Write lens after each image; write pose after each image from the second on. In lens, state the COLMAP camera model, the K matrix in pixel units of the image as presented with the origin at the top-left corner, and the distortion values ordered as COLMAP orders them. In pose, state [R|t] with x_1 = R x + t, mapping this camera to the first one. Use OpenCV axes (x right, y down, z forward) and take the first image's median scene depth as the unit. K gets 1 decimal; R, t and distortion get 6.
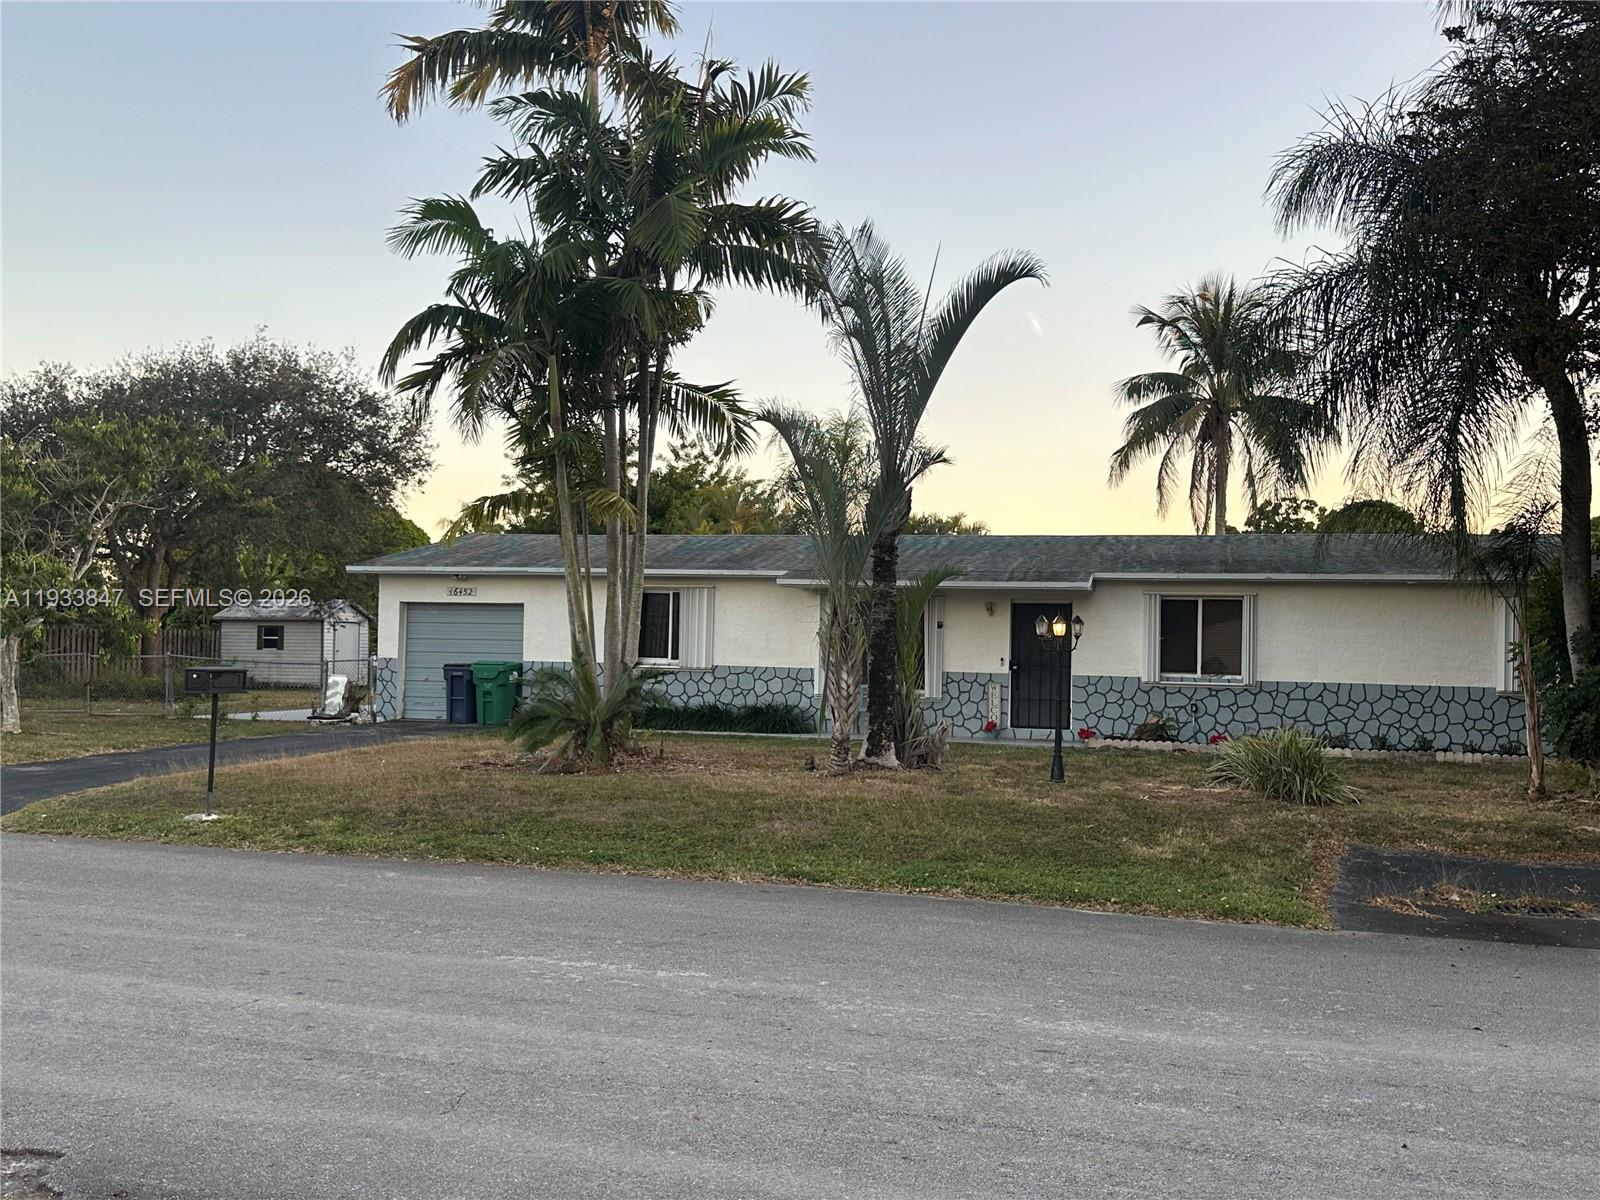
lens RADIAL K [[1965.7, 0, 800.0], [0, 1965.7, 600.0], [0, 0, 1]] dist [0.262130, -1.011548]
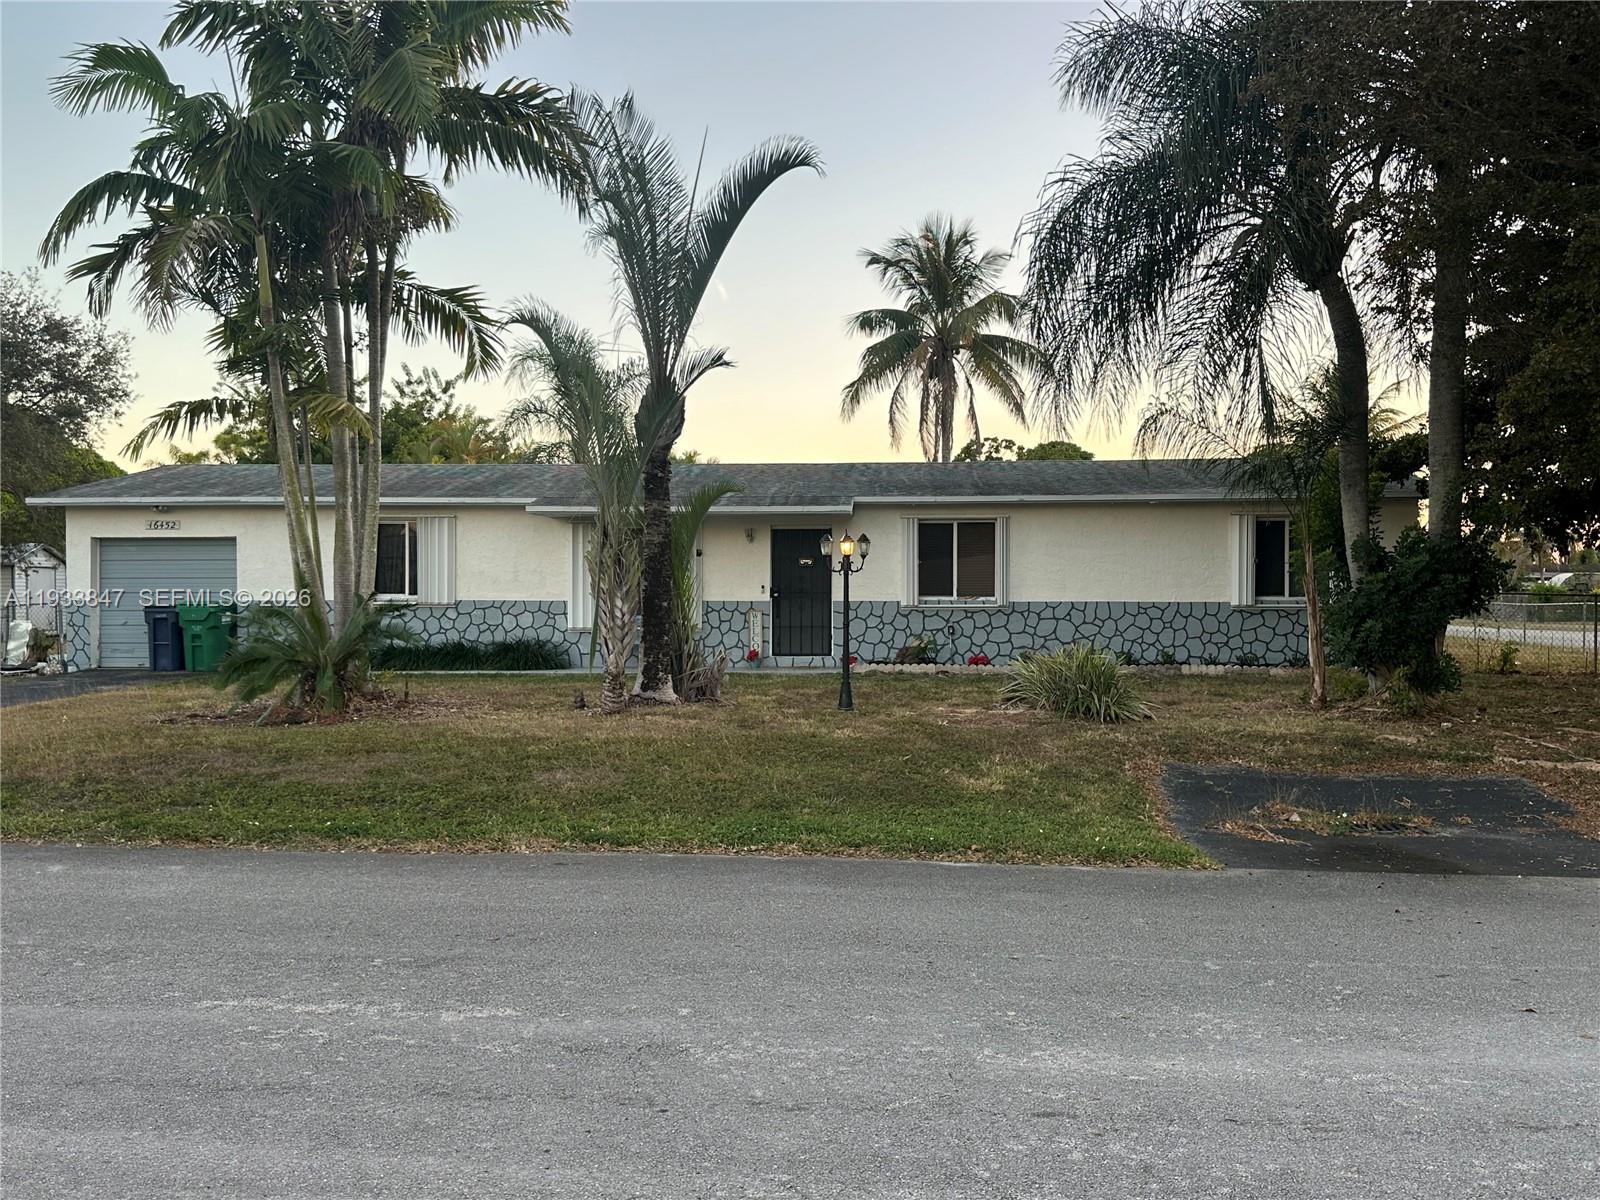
lens RADIAL K [[1446.2, 0, 800.0], [0, 1446.2, 600.0], [0, 0, 1]] dist [0.170020, -0.366919]
pose [[0.975894, -0.022391, 0.217095, -0.036759], [0.017947, 0.999588, 0.022422, 0.021456], [-0.217508, -0.017985, 0.975893, 0.300921]]
